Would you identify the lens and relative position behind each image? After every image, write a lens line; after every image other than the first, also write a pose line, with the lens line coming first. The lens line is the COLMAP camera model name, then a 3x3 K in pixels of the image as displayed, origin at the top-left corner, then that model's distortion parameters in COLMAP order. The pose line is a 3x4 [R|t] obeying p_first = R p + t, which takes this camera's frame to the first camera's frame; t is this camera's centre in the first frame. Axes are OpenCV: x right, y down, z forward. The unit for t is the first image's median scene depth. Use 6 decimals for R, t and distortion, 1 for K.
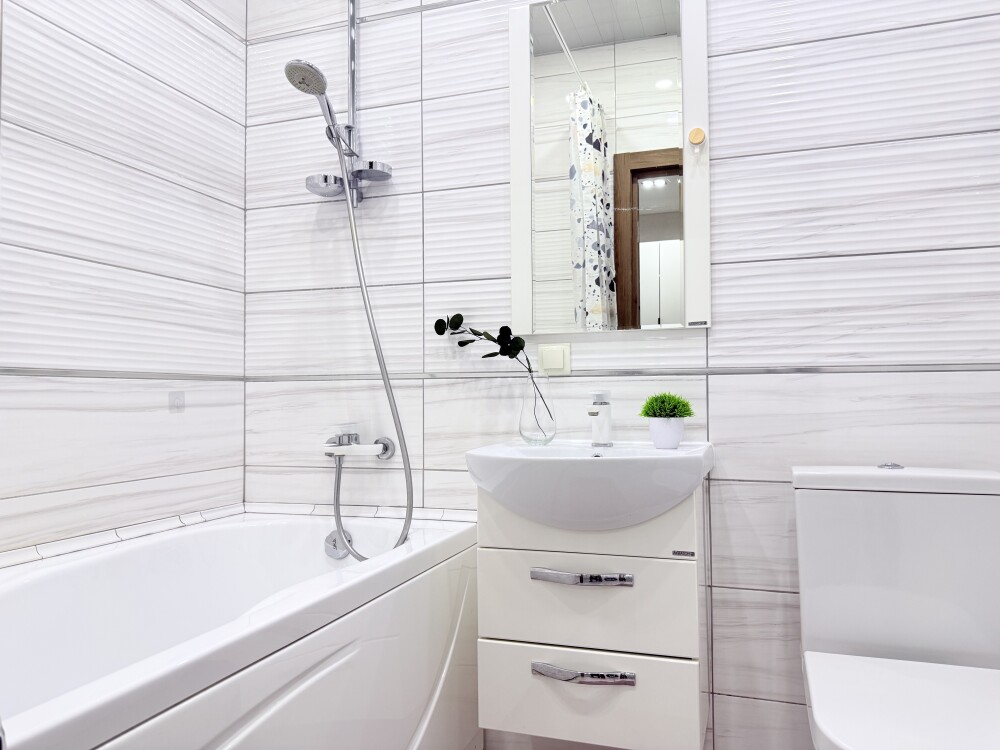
lens RADIAL K [[730.2, 0, 500.0], [0, 730.2, 375.0], [0, 0, 1]] dist [0.203078, -0.001420]
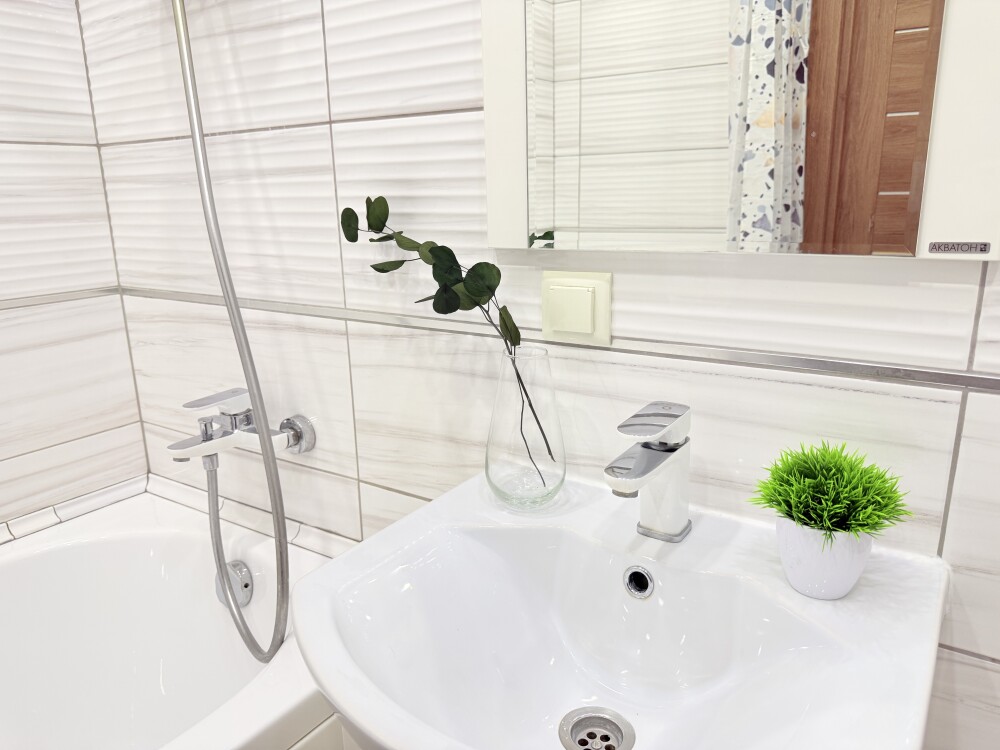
lens RADIAL K [[719.1, 0, 500.0], [0, 719.1, 375.0], [0, 0, 1]] dist [0.034388, -0.031566]
pose [[0.965244, 0.052621, -0.255997, 0.124729], [0.023687, 0.957874, 0.286209, -0.093774], [0.260273, -0.282325, 0.923336, 0.510341]]
